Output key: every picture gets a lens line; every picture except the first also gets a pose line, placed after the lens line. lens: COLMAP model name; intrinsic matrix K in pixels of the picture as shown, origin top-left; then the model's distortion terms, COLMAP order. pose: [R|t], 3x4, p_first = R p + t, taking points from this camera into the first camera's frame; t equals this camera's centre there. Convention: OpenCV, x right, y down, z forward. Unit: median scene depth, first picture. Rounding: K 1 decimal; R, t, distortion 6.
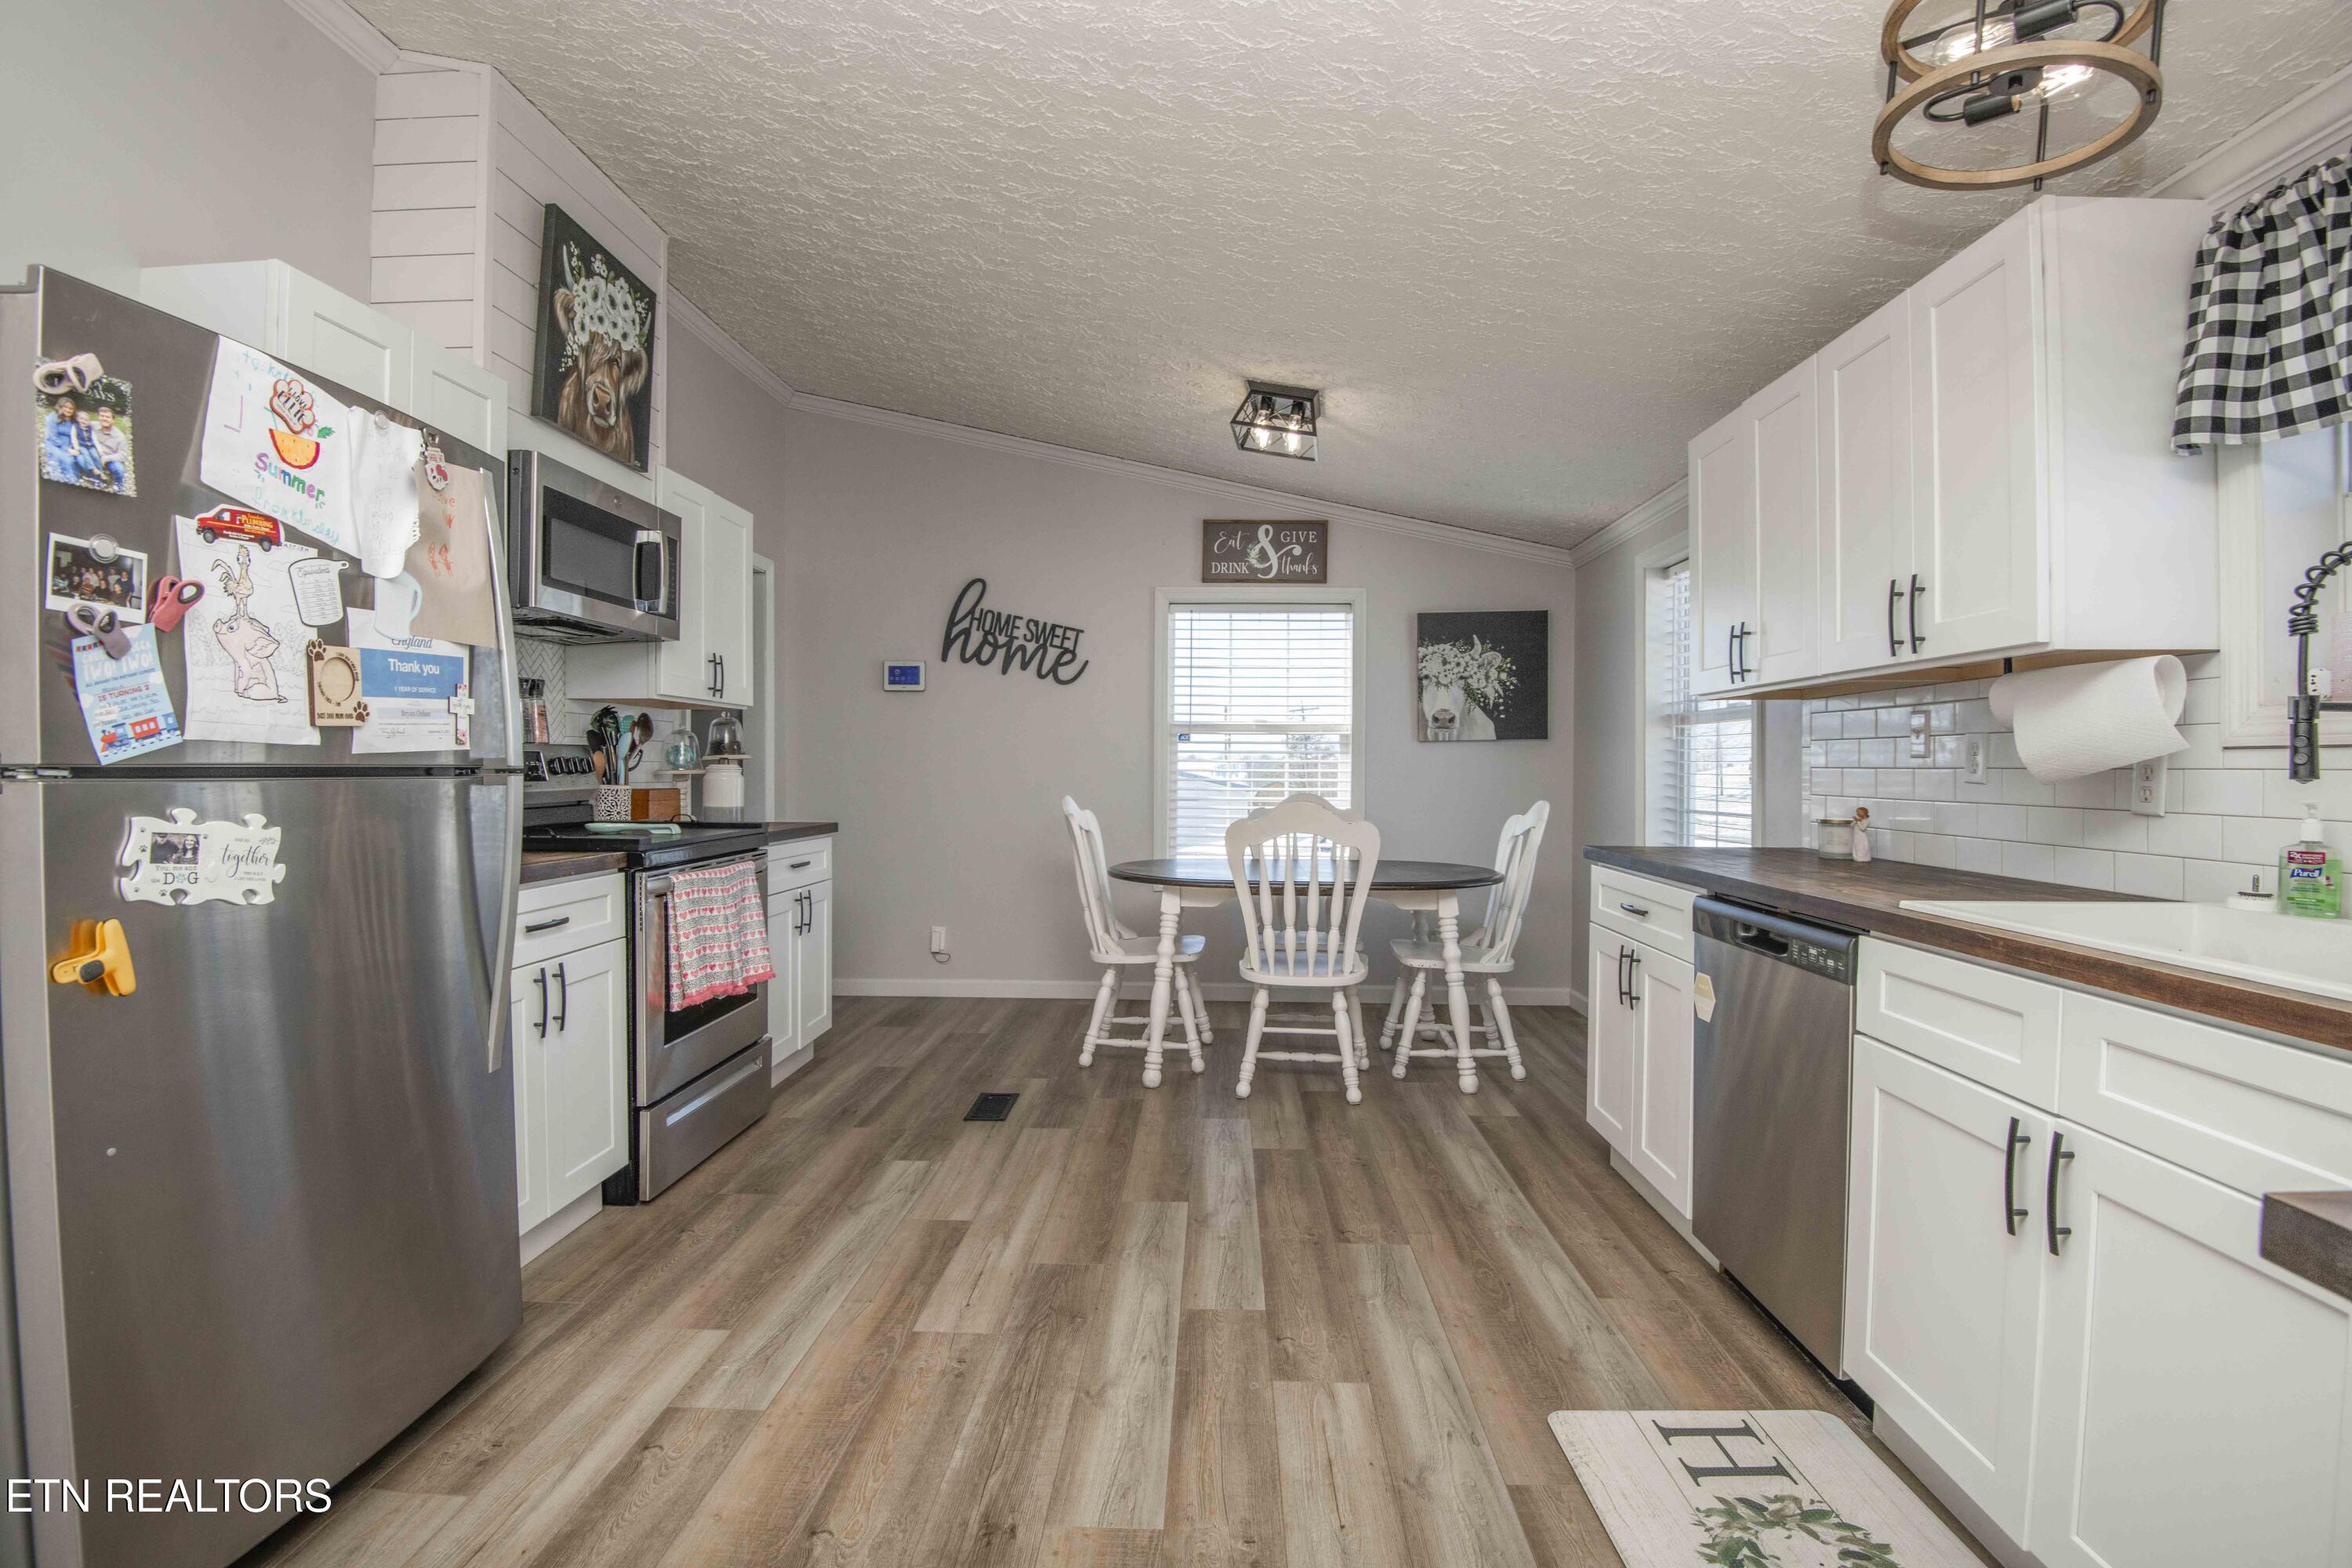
lens RADIAL K [[1084.9, 0, 1185.5], [0, 1084.9, 787.4], [0, 0, 1]] dist [-0.021094, -0.013904]
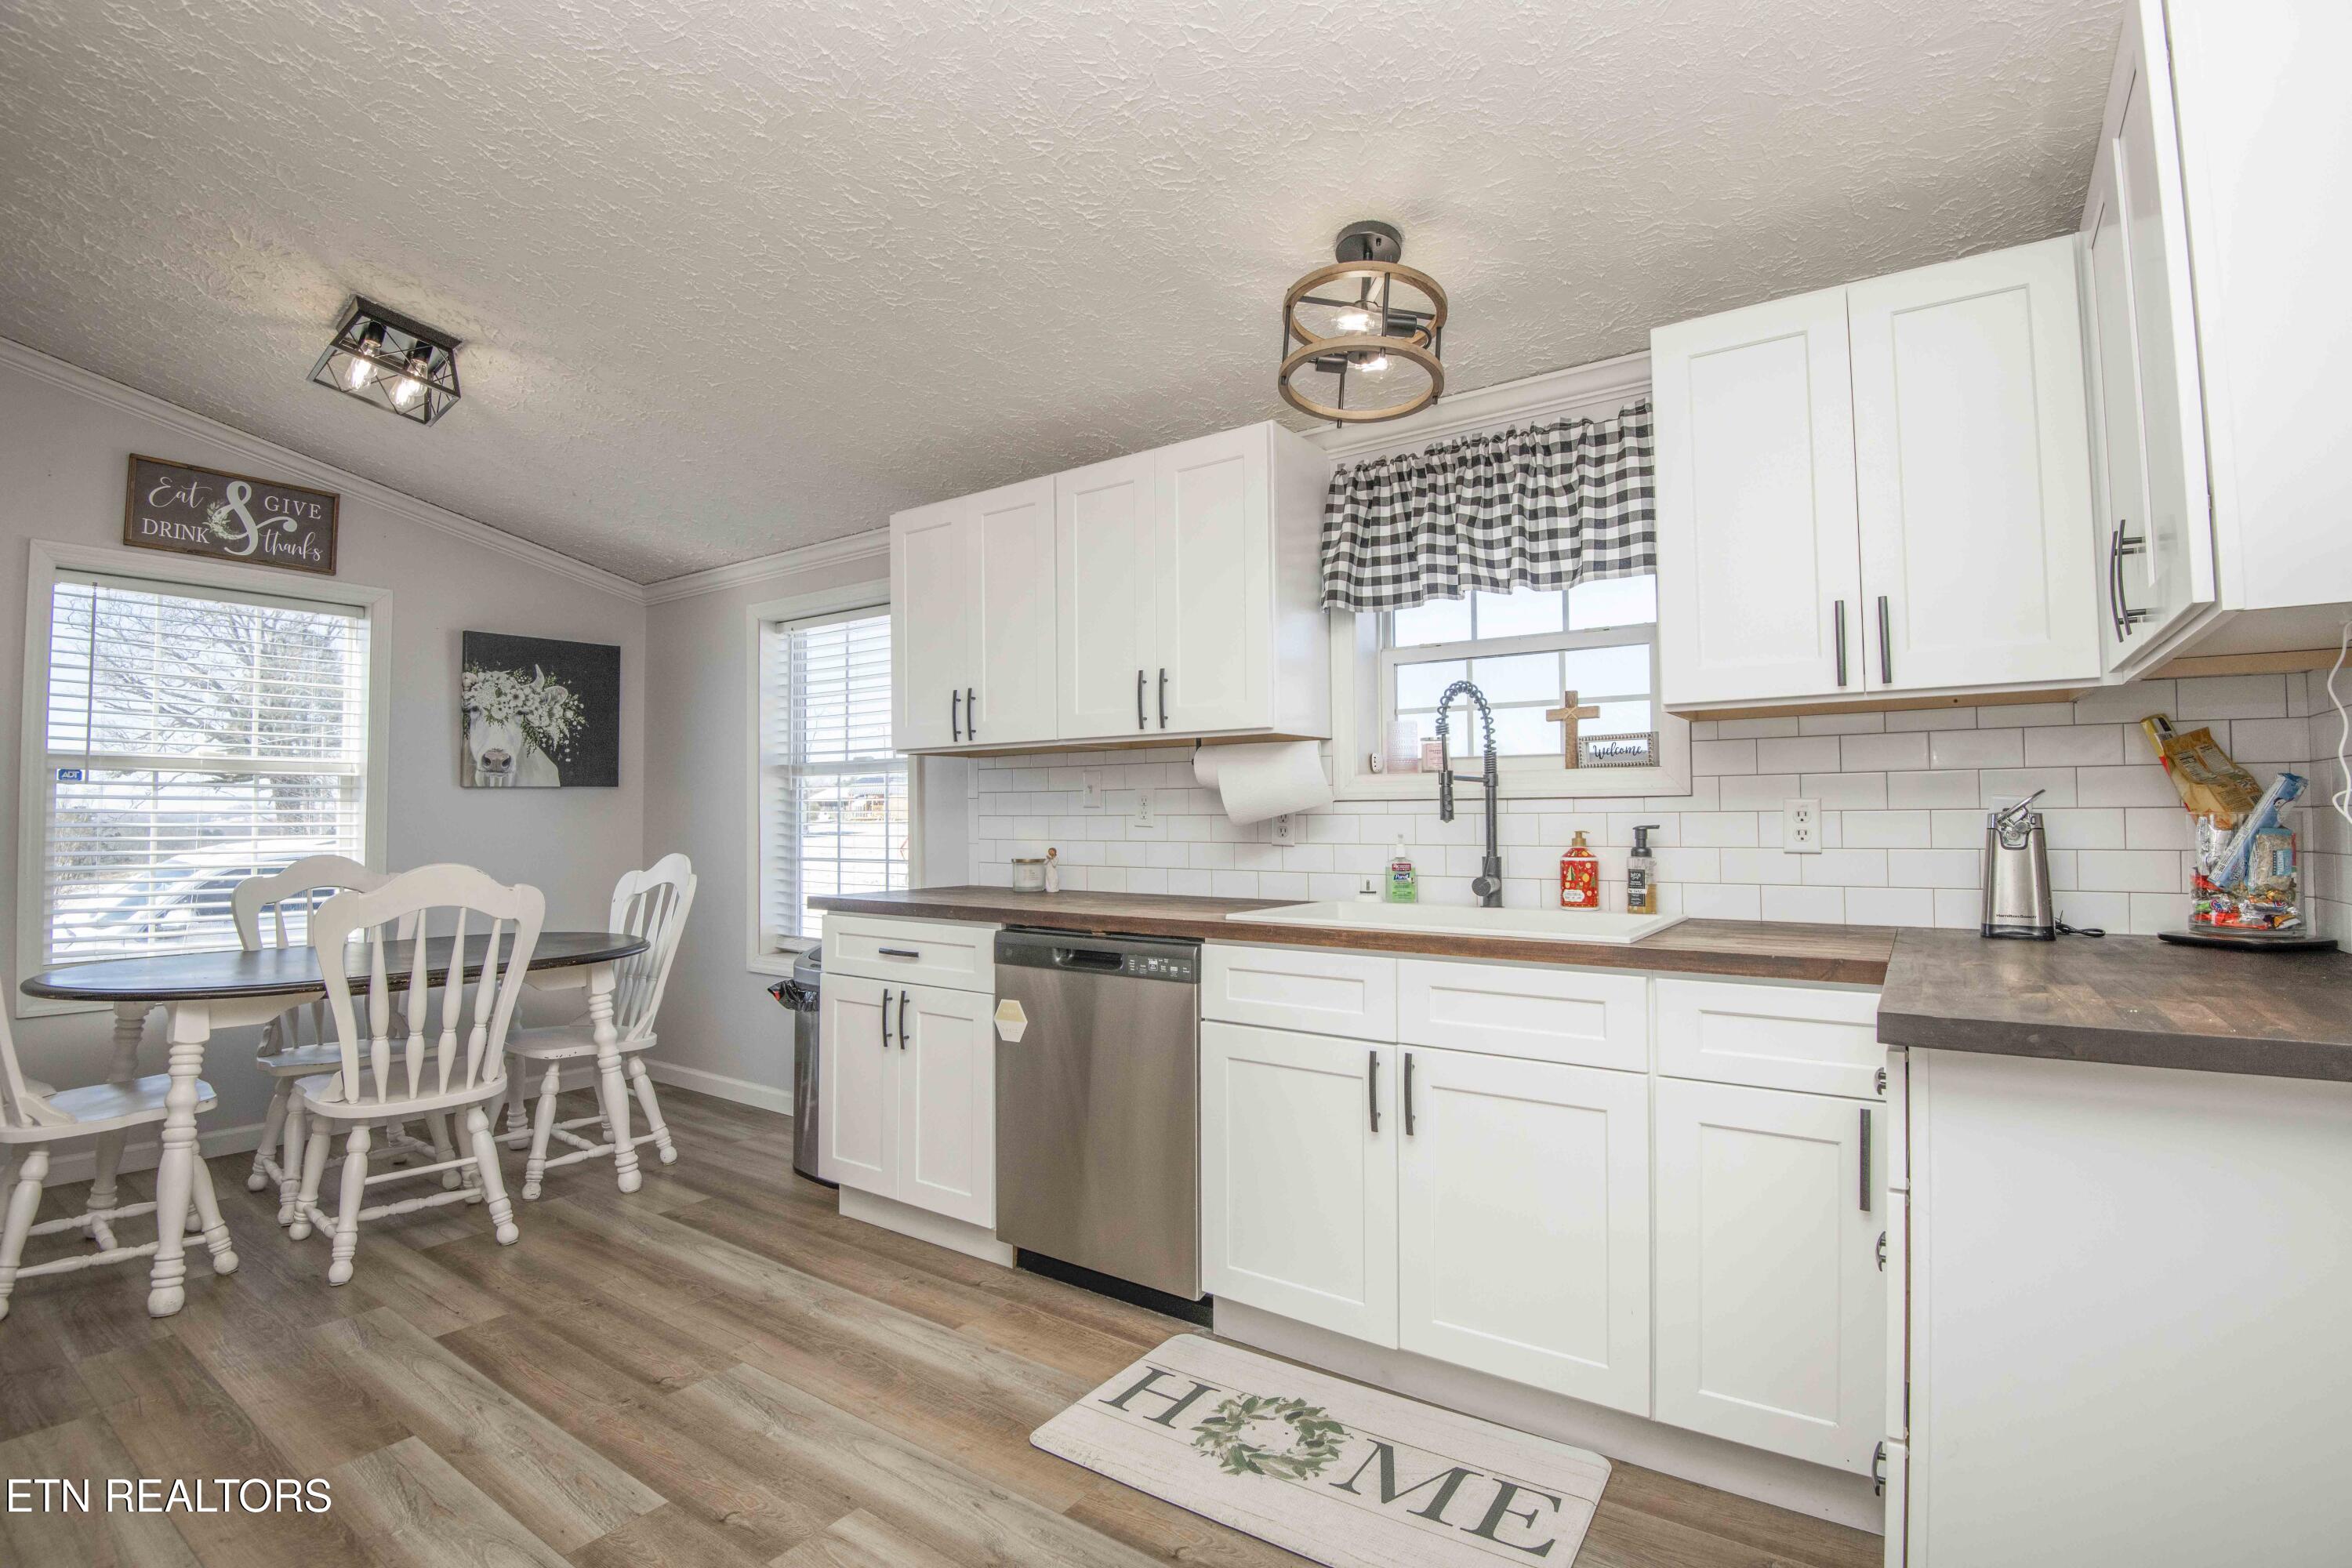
lens RADIAL K [[1084.9, 0, 1187.0], [0, 1084.9, 784.9], [0, 0, 1]] dist [-0.021094, -0.013904]
pose [[0.542327, 0.019821, 0.839934, -0.249747], [0.021177, 0.999082, -0.037250, -0.003389], [-0.839901, 0.037989, 0.541409, 0.153963]]
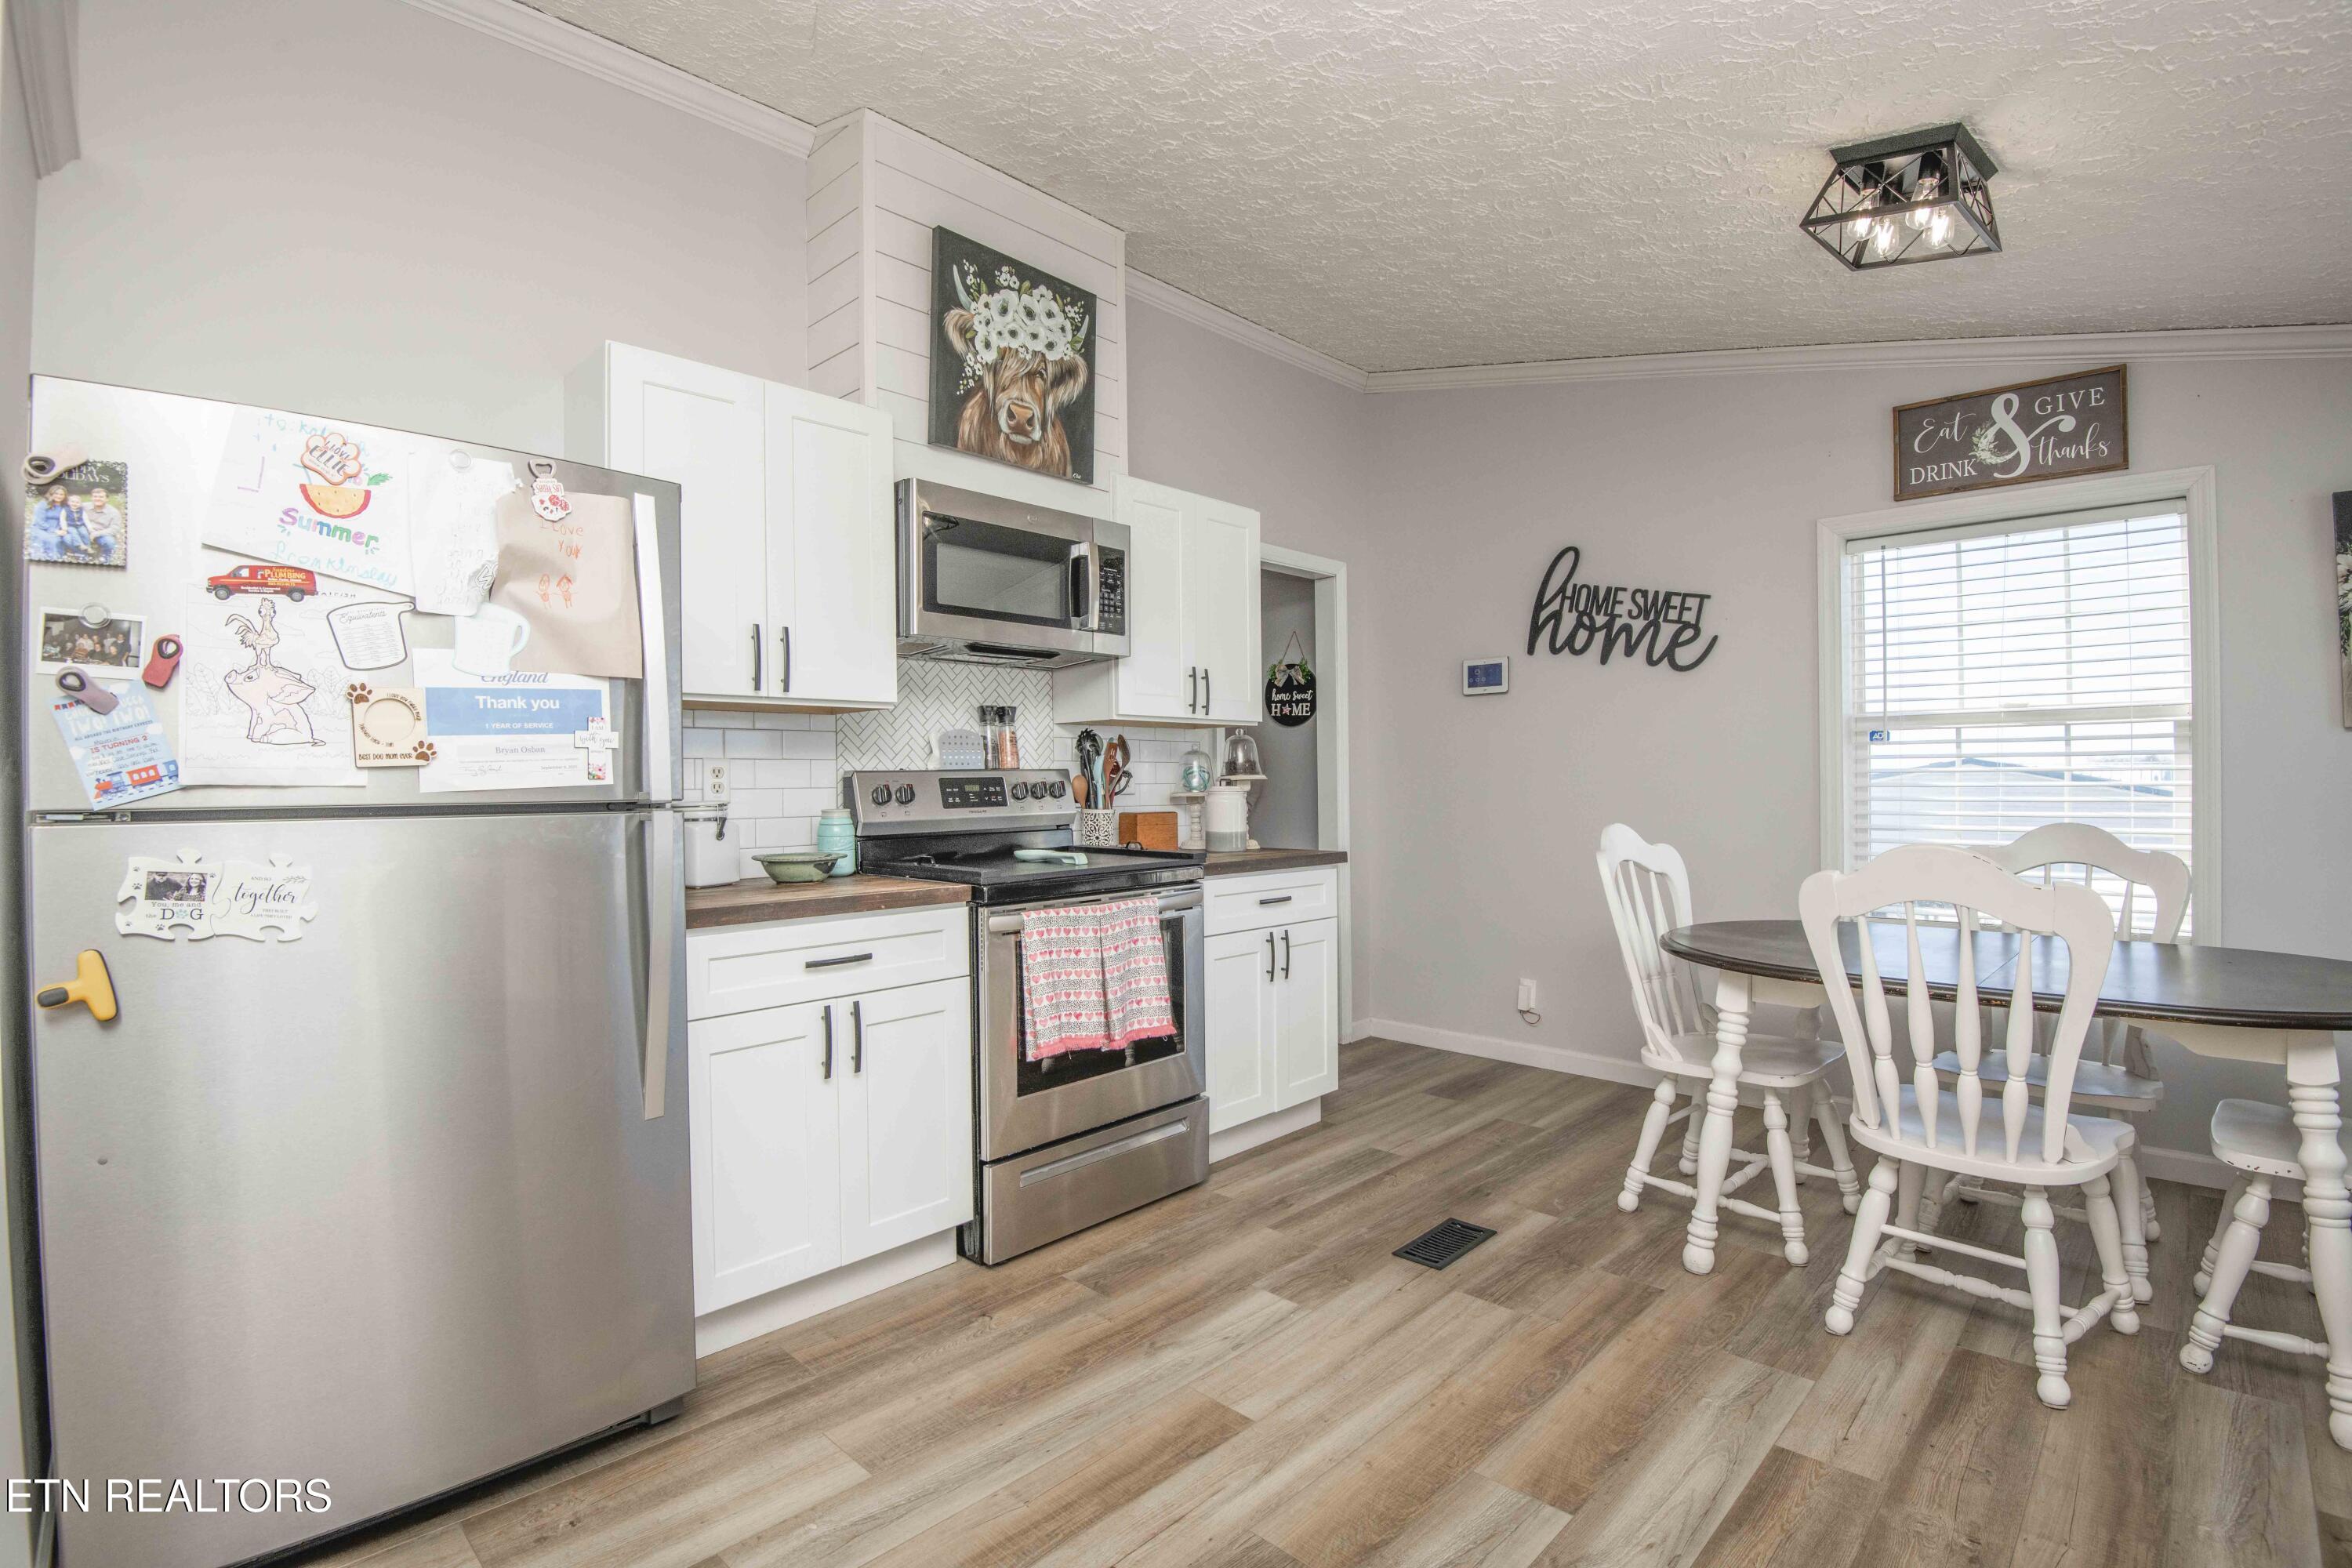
lens RADIAL K [[1084.9, 0, 1185.8], [0, 1084.9, 782.8], [0, 0, 1]] dist [-0.021094, -0.013904]
pose [[0.740517, -0.011753, -0.671935, 0.197963], [0.001711, 0.999877, -0.015603, -0.010993], [0.672035, 0.010404, 0.740446, 0.335956]]
